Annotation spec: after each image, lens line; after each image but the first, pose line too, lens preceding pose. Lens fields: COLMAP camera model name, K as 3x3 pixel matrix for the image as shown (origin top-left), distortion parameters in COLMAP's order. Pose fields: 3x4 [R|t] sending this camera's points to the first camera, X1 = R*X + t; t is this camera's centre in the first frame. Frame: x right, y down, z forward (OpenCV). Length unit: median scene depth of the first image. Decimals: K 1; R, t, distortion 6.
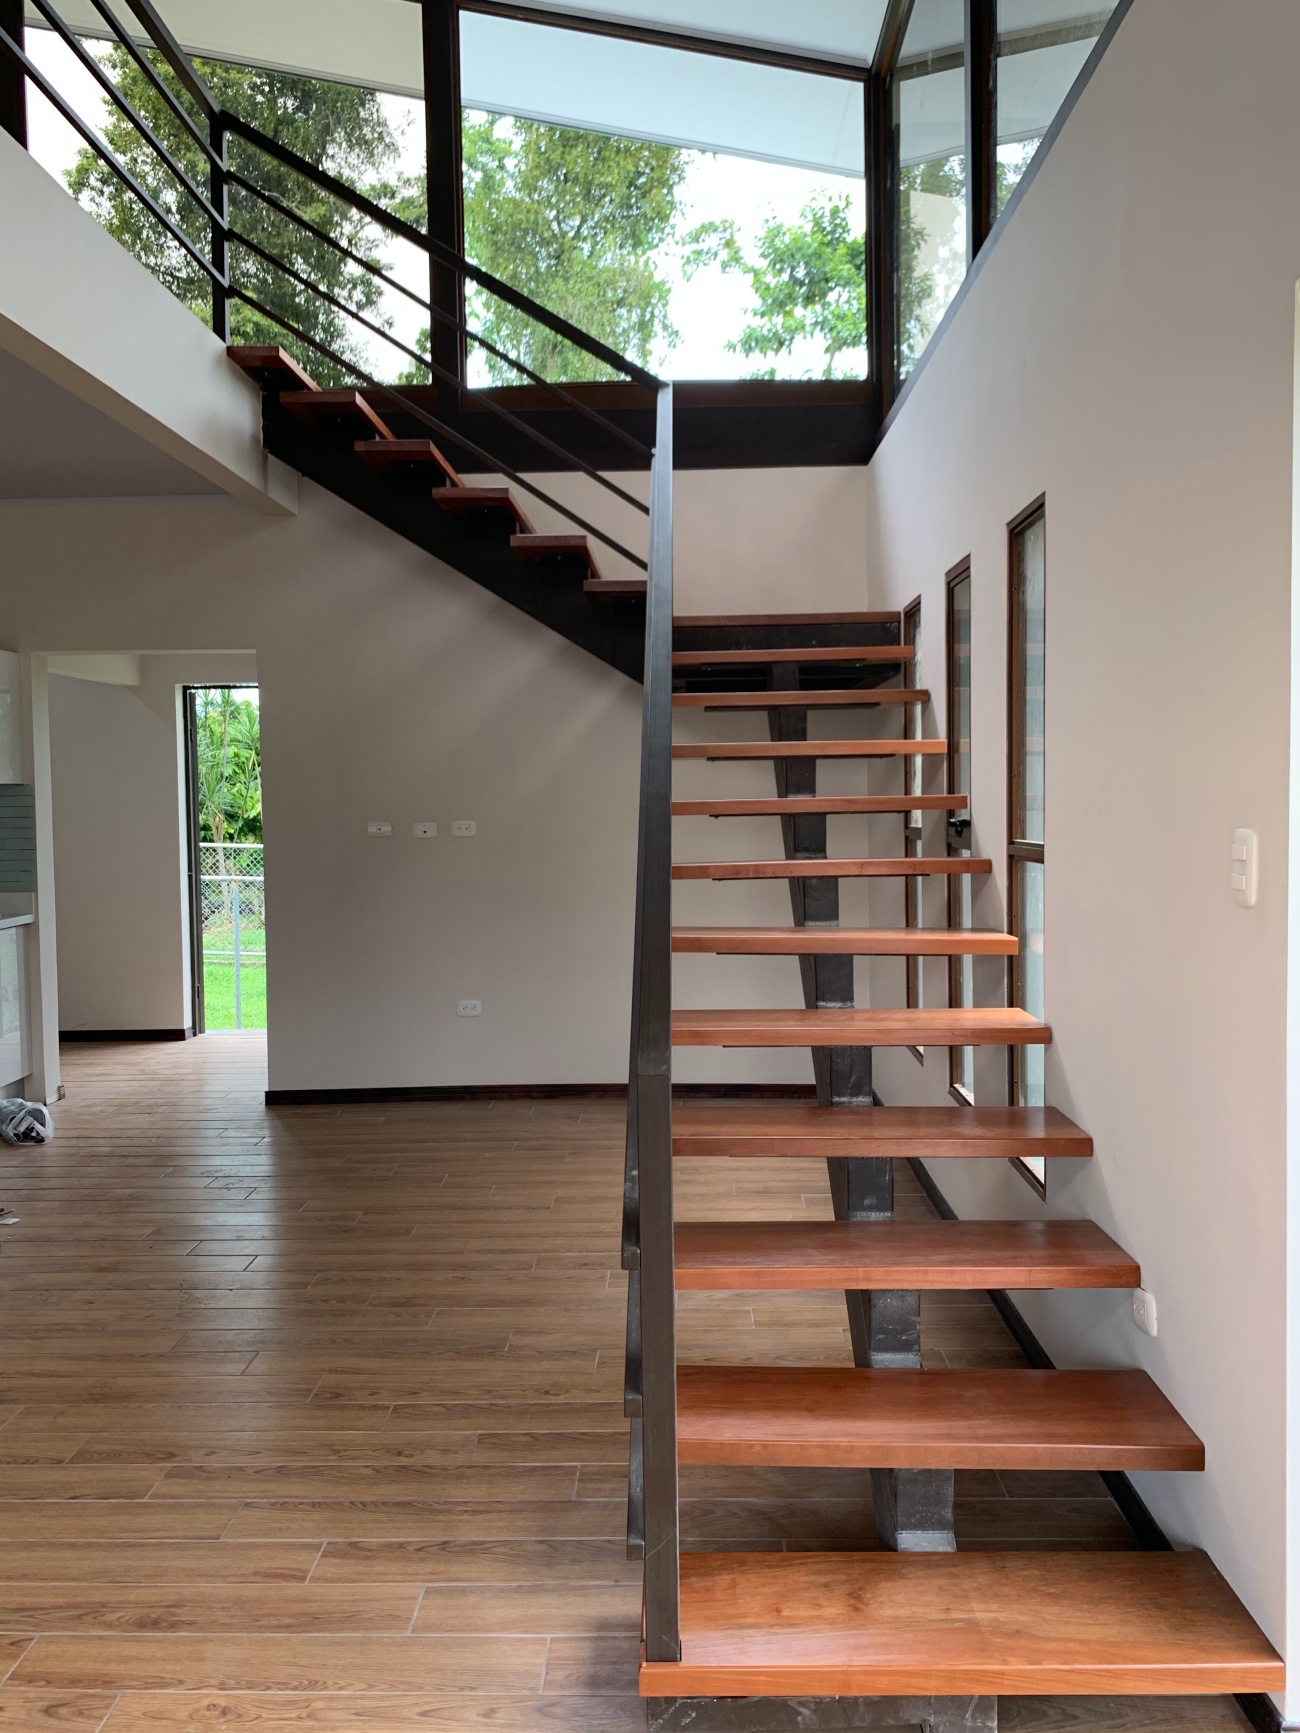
lens RADIAL K [[1312.8, 0, 651.3], [0, 1312.8, 864.6], [0, 0, 1]] dist [0.004341, -0.002018]
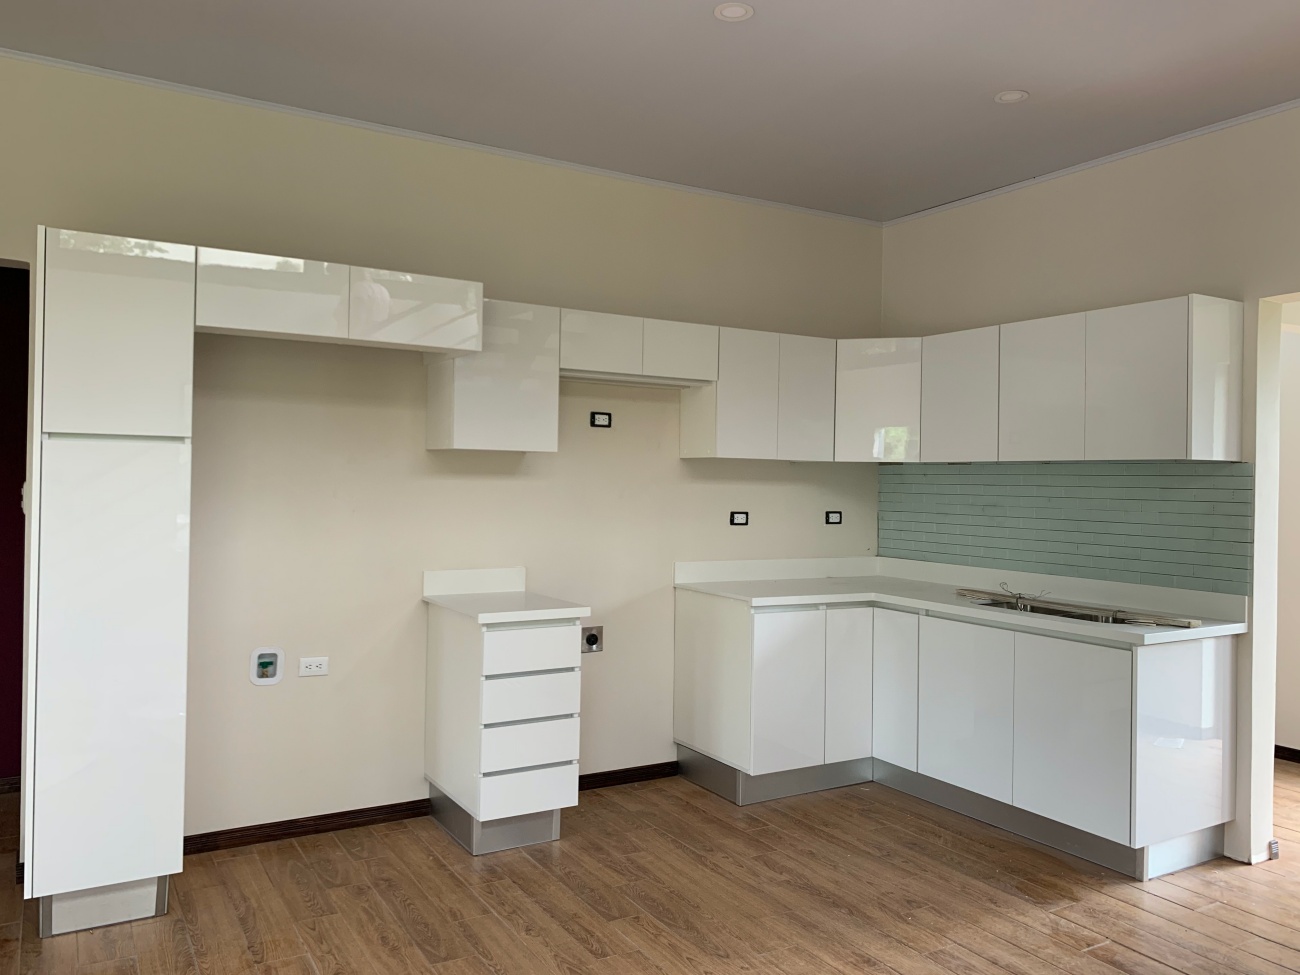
lens RADIAL K [[984.8, 0, 649.3], [0, 984.8, 484.7], [0, 0, 1]] dist [0.004341, -0.002018]
pose [[0.539915, 0.023032, -0.841404, -0.164398], [-0.060569, 0.998097, -0.011544, -0.017983], [0.839538, 0.057196, 0.540283, 0.367175]]
